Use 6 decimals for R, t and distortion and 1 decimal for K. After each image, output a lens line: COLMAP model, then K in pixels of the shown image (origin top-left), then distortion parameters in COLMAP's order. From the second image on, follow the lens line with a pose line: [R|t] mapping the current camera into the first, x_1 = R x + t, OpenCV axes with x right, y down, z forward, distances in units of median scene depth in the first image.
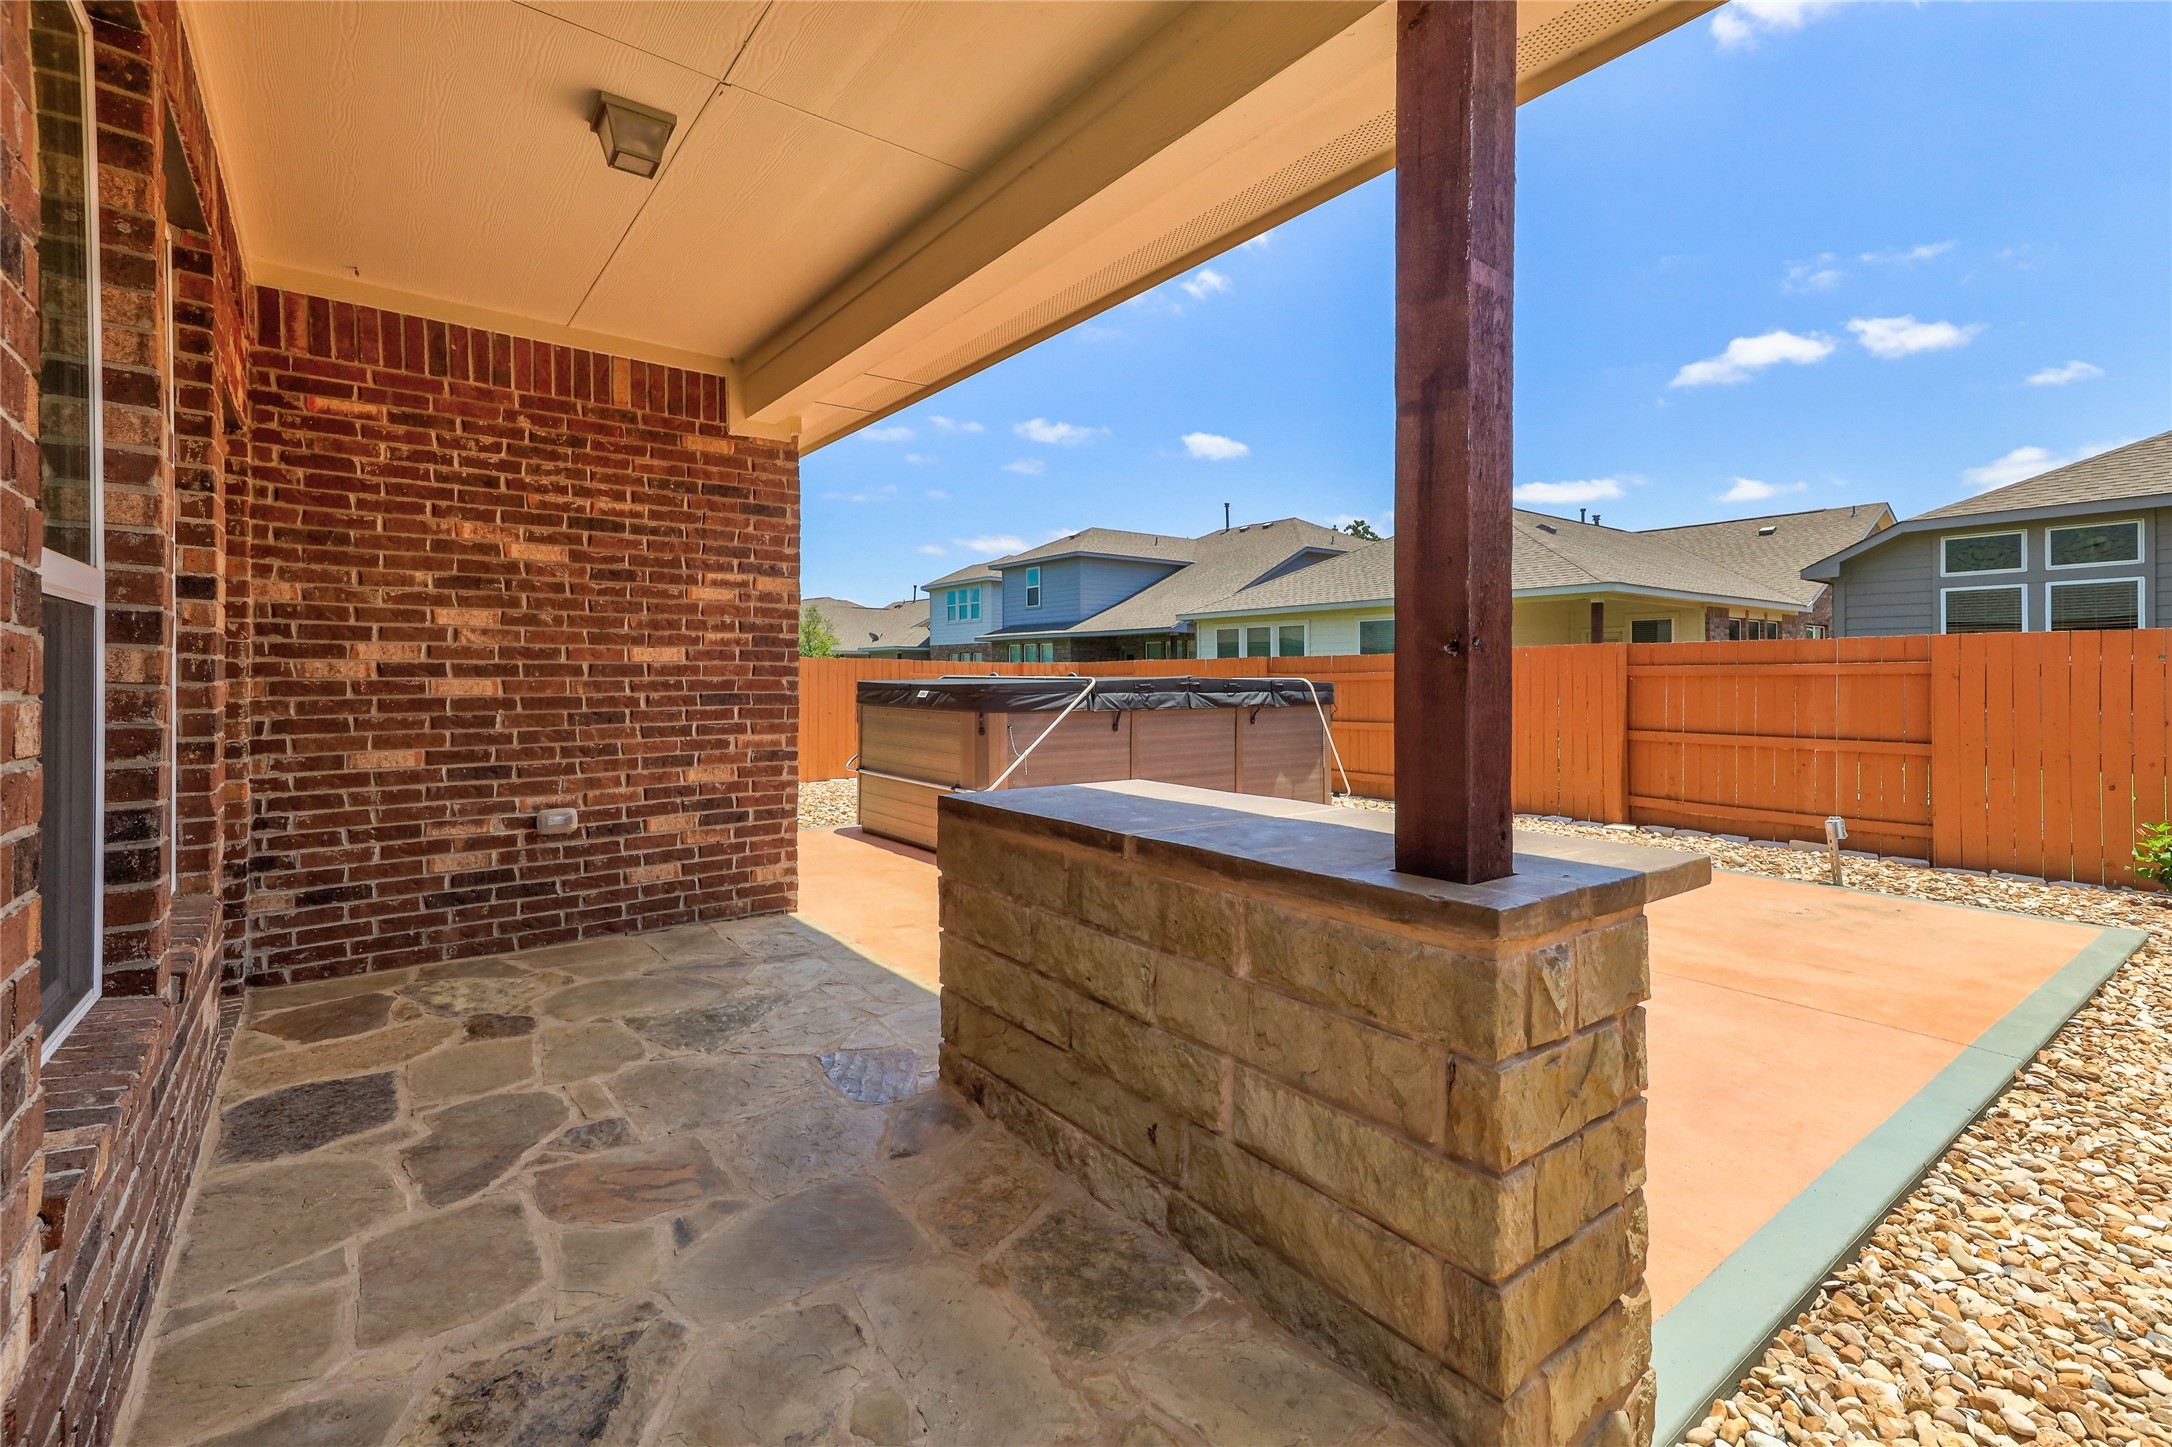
lens RADIAL K [[965.8, 0, 1102.0], [0, 965.8, 695.3], [0, 0, 1]] dist [0.028359, -0.000390]
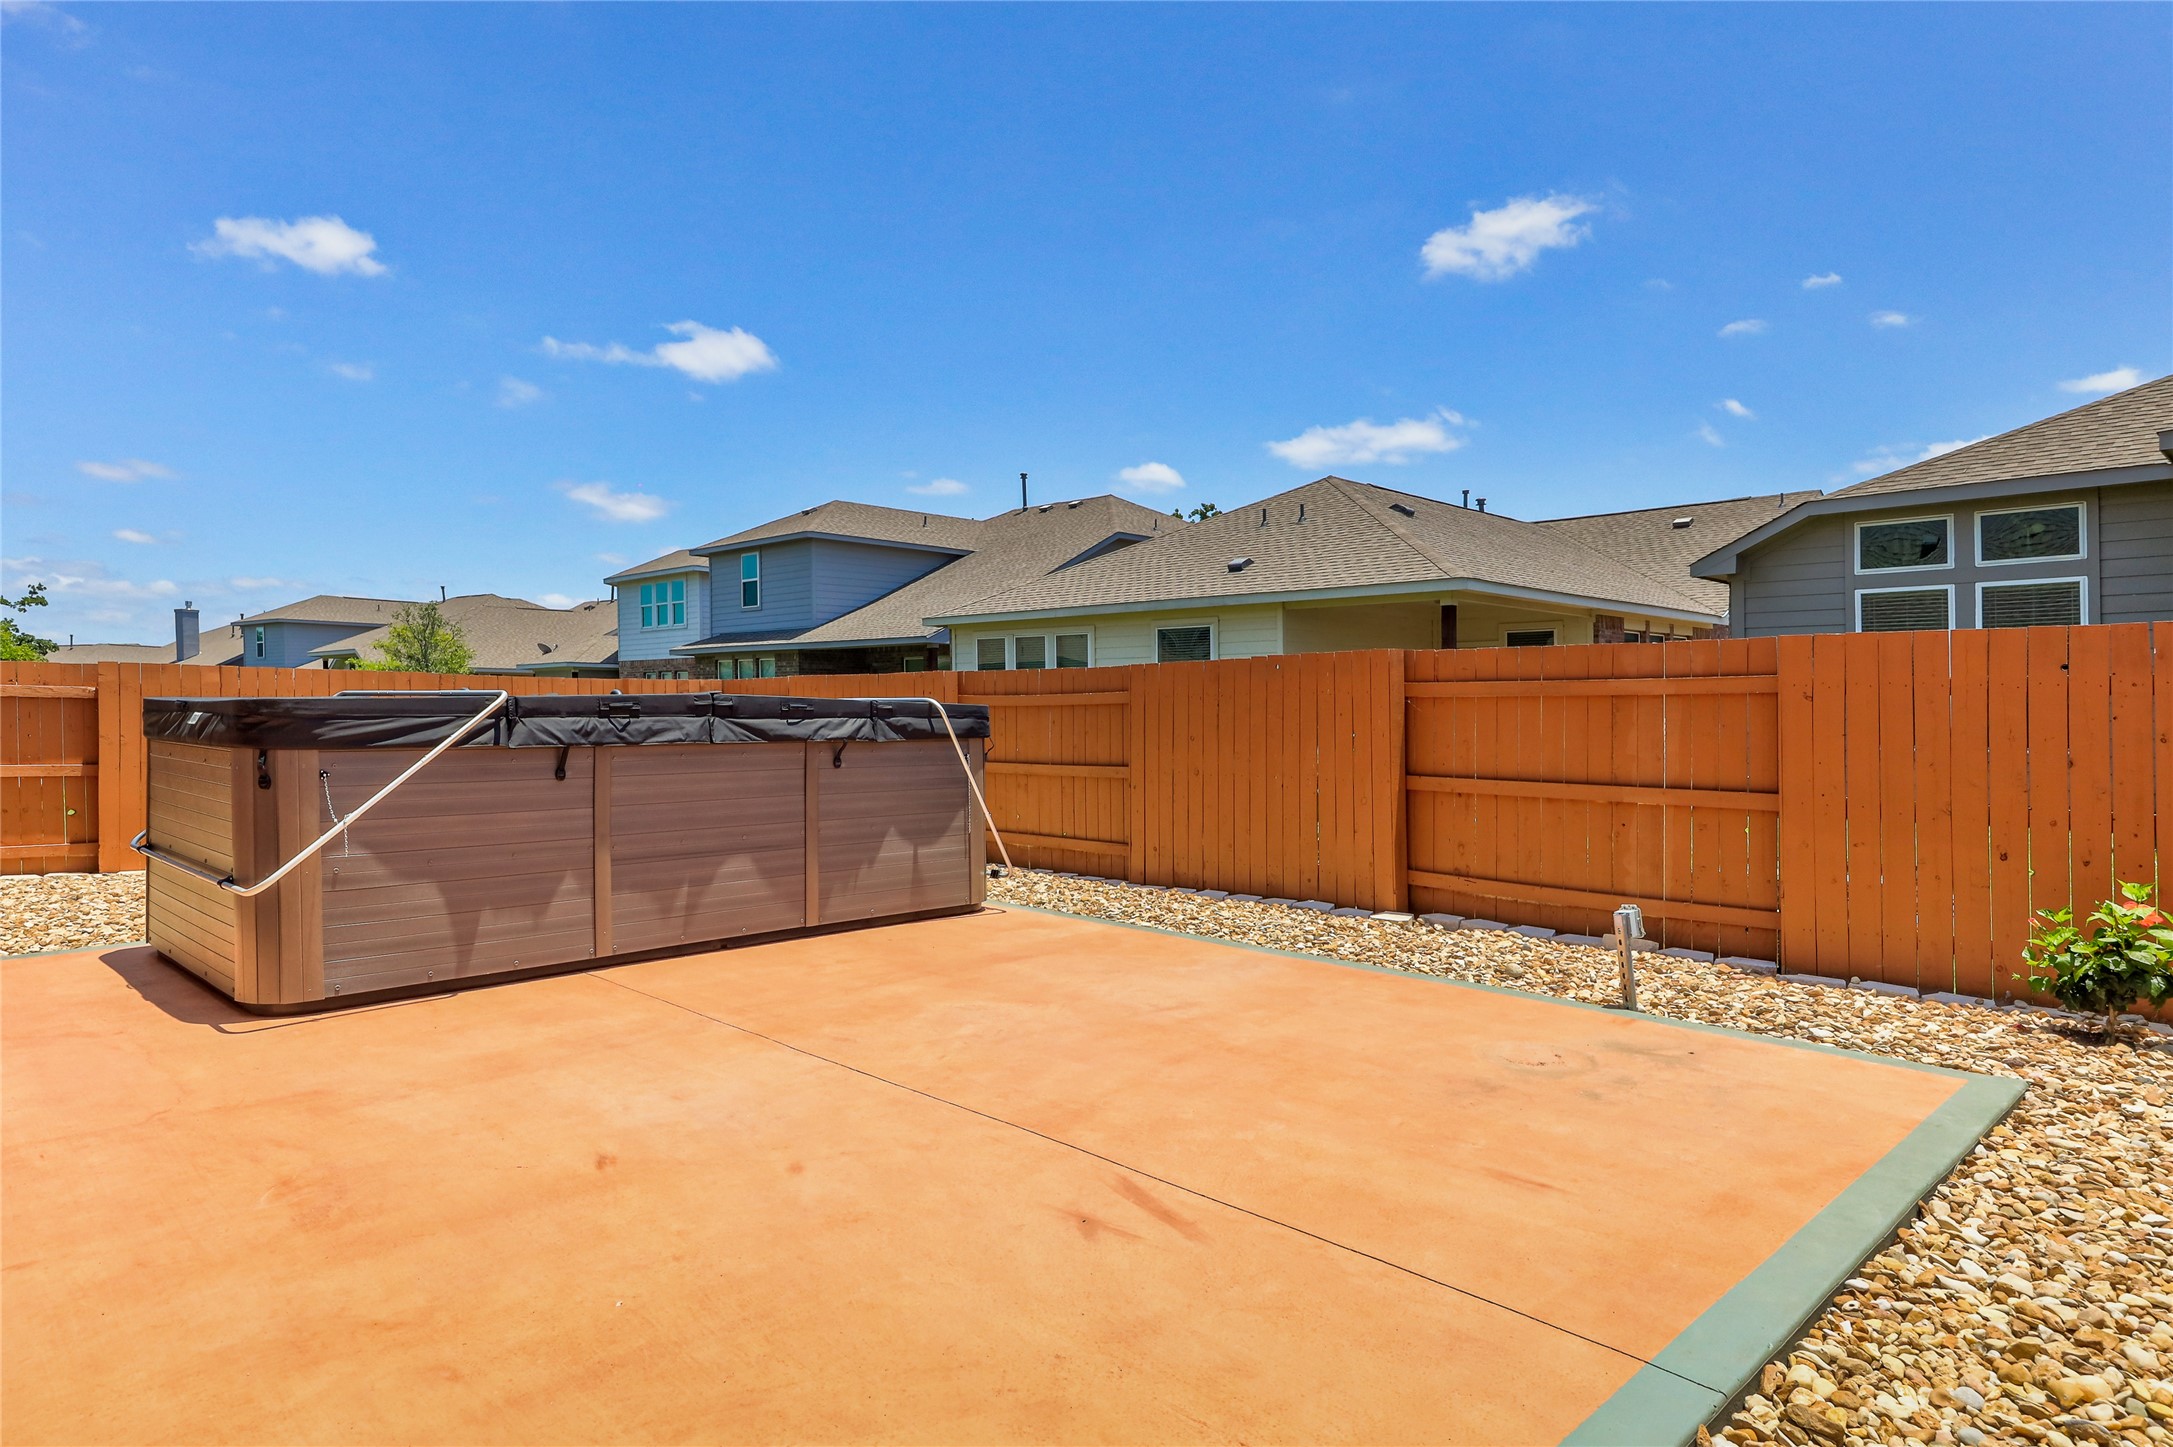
lens RADIAL K [[1250.9, 0, 1073.0], [0, 1250.9, 715.5], [0, 0, 1]] dist [0.046452, 0.001056]
pose [[0.992551, 0.002654, 0.121801, 0.223376], [-0.001036, 0.999910, -0.013341, 0.006025], [-0.121826, 0.013116, 0.992465, 0.161044]]
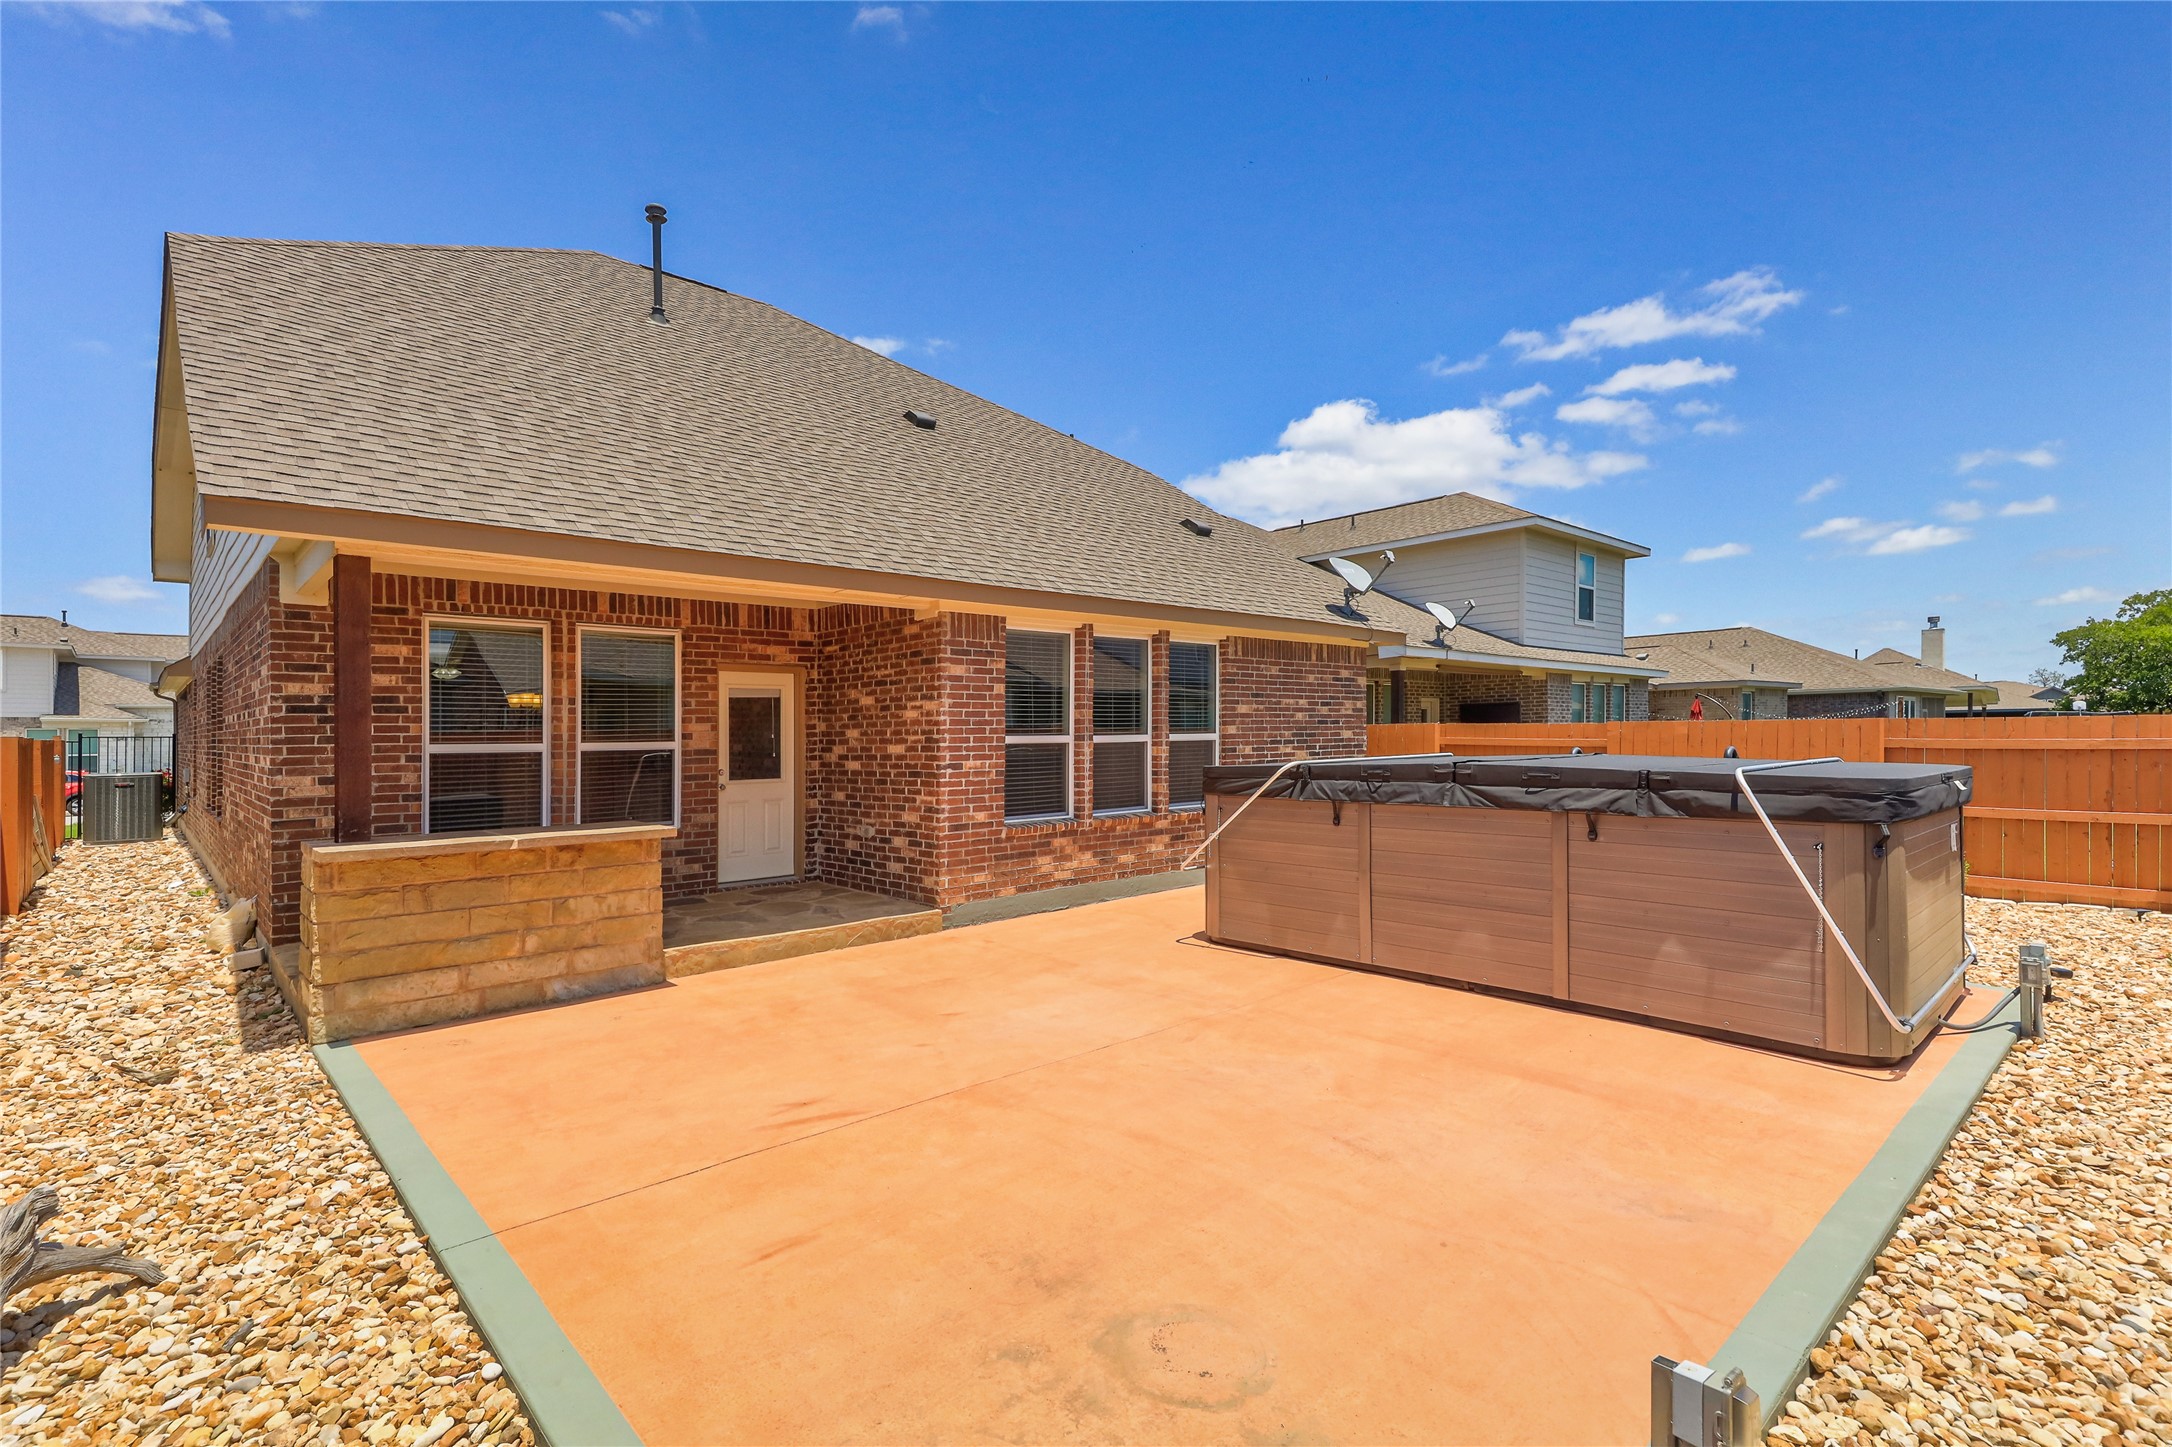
lens RADIAL K [[1025.2, 0, 1075.6], [0, 1025.2, 724.8], [0, 0, 1]] dist [0.019978, 0.000004]
pose [[0.072269, -0.015174, -0.997270, 0.837192], [-0.007658, 0.999846, -0.015768, -0.033107], [0.997356, 0.008777, 0.072142, 0.663499]]
